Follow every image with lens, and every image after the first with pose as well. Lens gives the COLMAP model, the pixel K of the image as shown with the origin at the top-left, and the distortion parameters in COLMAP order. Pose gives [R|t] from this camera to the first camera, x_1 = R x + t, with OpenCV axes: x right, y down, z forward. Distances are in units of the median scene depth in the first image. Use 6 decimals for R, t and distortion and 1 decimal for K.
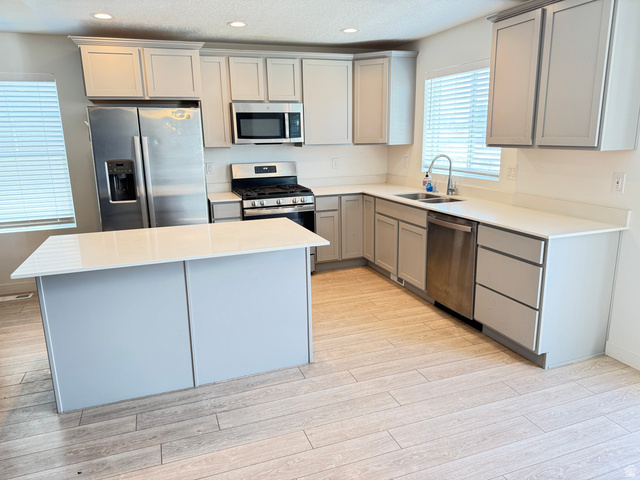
lens RADIAL K [[452.8, 0, 324.3], [0, 452.8, 240.8], [0, 0, 1]] dist [0.042074, -0.051841]
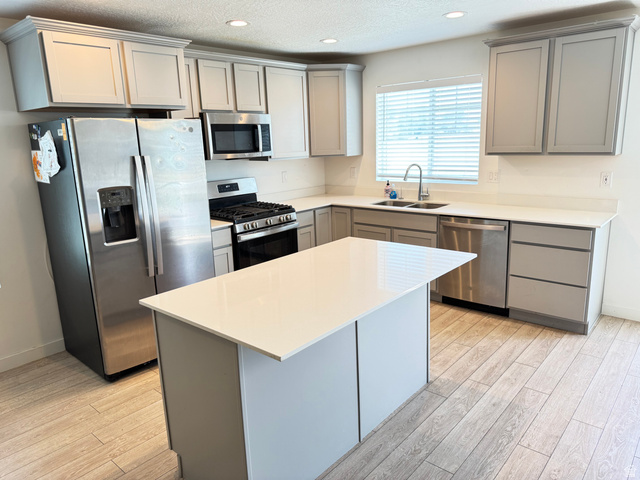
lens RADIAL K [[452.8, 0, 320.4], [0, 452.8, 239.3], [0, 0, 1]] dist [0.042074, -0.051841]
pose [[0.875914, -0.116664, 0.468151, -0.507363], [0.127270, 0.991827, 0.009042, -0.055183], [-0.465379, 0.051661, 0.883602, 0.181207]]
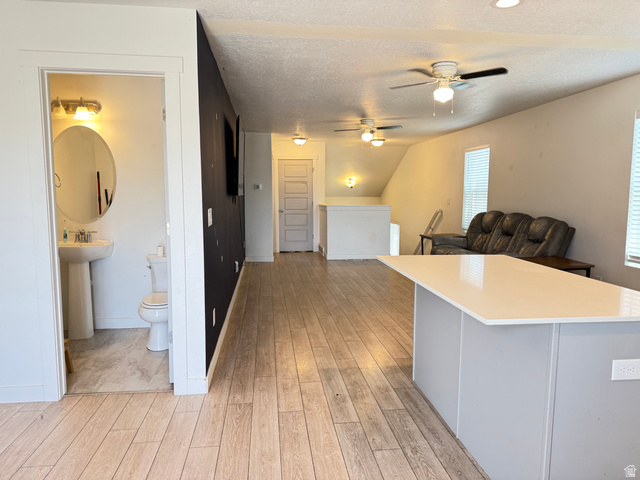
lens RADIAL K [[452.8, 0, 324.9], [0, 452.8, 236.3], [0, 0, 1]] dist [0.042074, -0.051841]
pose [[-0.229614, 0.107136, -0.967367, 0.427392], [-0.226139, 0.960850, 0.160091, -0.101248], [0.946646, 0.255519, -0.196397, 0.596229]]
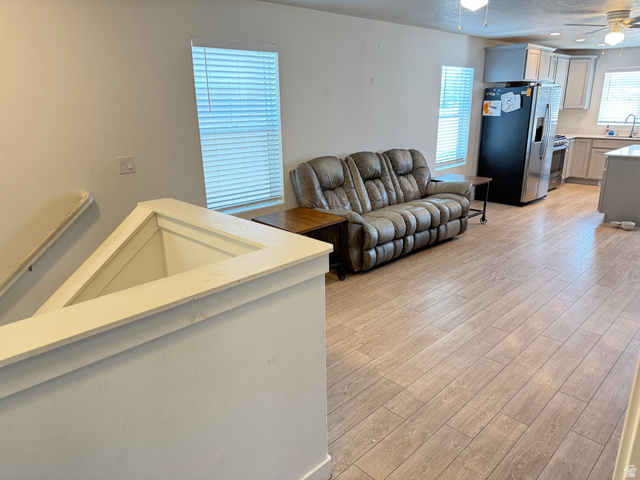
lens RADIAL K [[452.8, 0, 329.1], [0, 452.8, 227.6], [0, 0, 1]] dist [0.042074, -0.051841]
pose [[0.905867, -0.101948, 0.411110, -1.881301], [0.083971, 0.994562, 0.061606, 0.059677], [-0.415155, -0.021285, 0.909502, -0.232888]]
